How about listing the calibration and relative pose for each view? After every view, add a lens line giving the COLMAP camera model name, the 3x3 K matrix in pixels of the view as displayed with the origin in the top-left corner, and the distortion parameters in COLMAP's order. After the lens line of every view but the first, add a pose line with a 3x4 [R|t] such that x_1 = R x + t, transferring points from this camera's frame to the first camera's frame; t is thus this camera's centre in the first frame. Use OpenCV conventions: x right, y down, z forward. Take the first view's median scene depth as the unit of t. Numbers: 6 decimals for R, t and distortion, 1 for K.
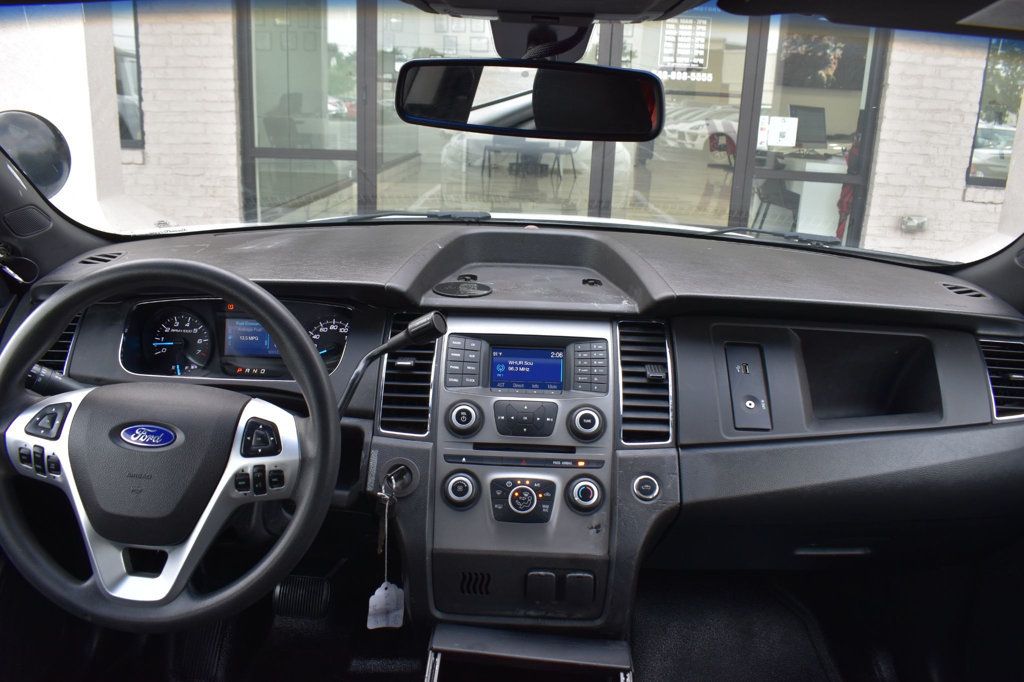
lens RADIAL K [[811.5, 0, 511.8], [0, 811.5, 336.7], [0, 0, 1]] dist [-0.089295, 0.004381]
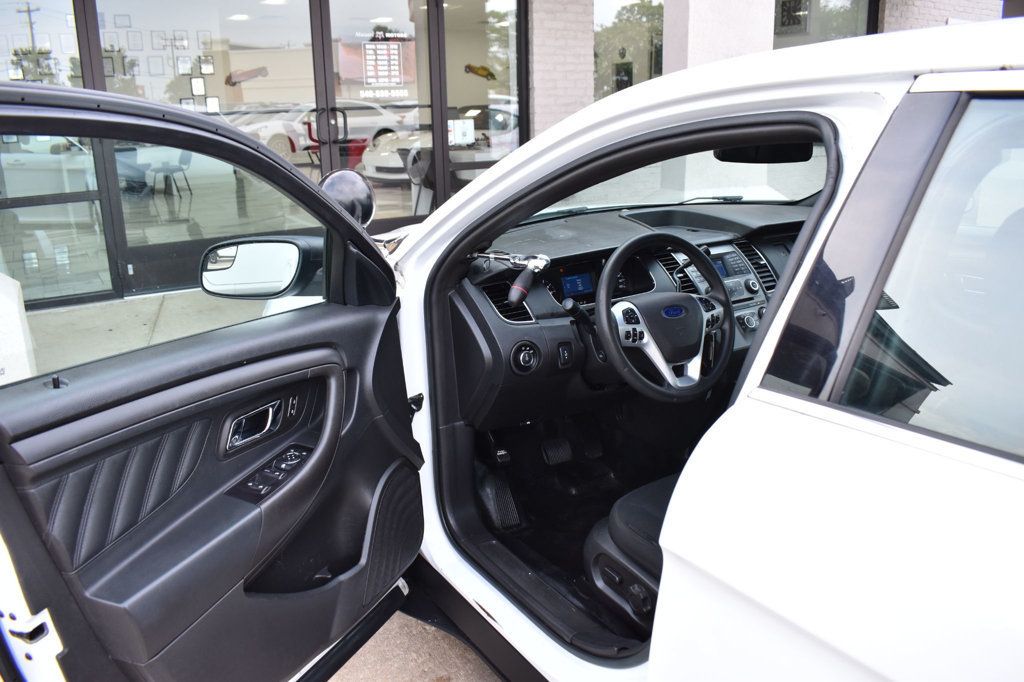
lens RADIAL K [[811.5, 0, 515.0], [0, 811.5, 347.1], [0, 0, 1]] dist [-0.089295, 0.004381]
pose [[0.833685, -0.215710, 0.508369, -1.615402], [0.207175, 0.975489, 0.074167, -0.029787], [-0.511906, 0.043489, 0.857940, -0.555489]]
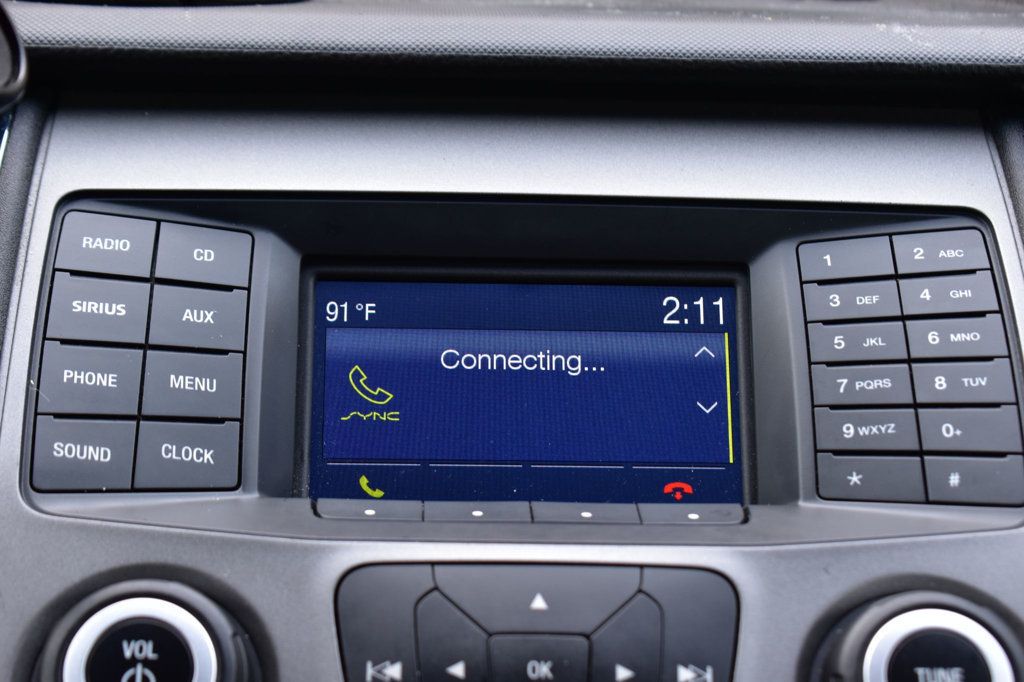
lens RADIAL K [[2306.2, 0, 516.0], [0, 2306.2, 346.4], [0, 0, 1]] dist [0.040630, 0.000000]
pose [[0.997458, -0.015100, 0.069639, -0.018057], [0.021386, 0.995674, -0.090422, 0.079050], [-0.067972, 0.091681, 0.993466, 0.556250]]
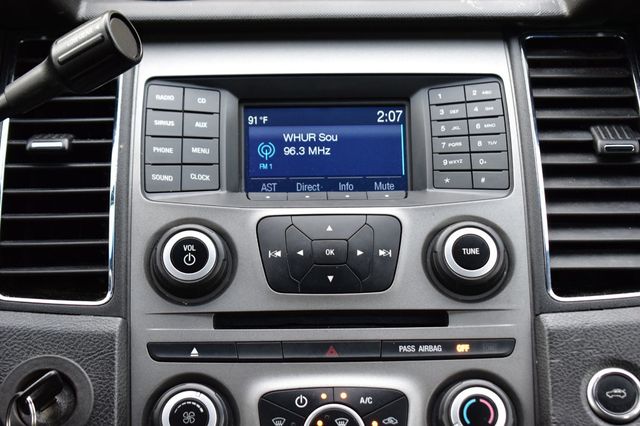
lens RADIAL K [[1441.4, 0, 316.9], [0, 1441.4, 210.3], [0, 0, 1]] dist [0.040630, 0.000000]
pose [[0.998060, -0.044637, 0.043412, -0.023510], [0.044511, 0.999001, 0.003865, 0.074871], [-0.043541, -0.001926, 0.999050, 0.219722]]
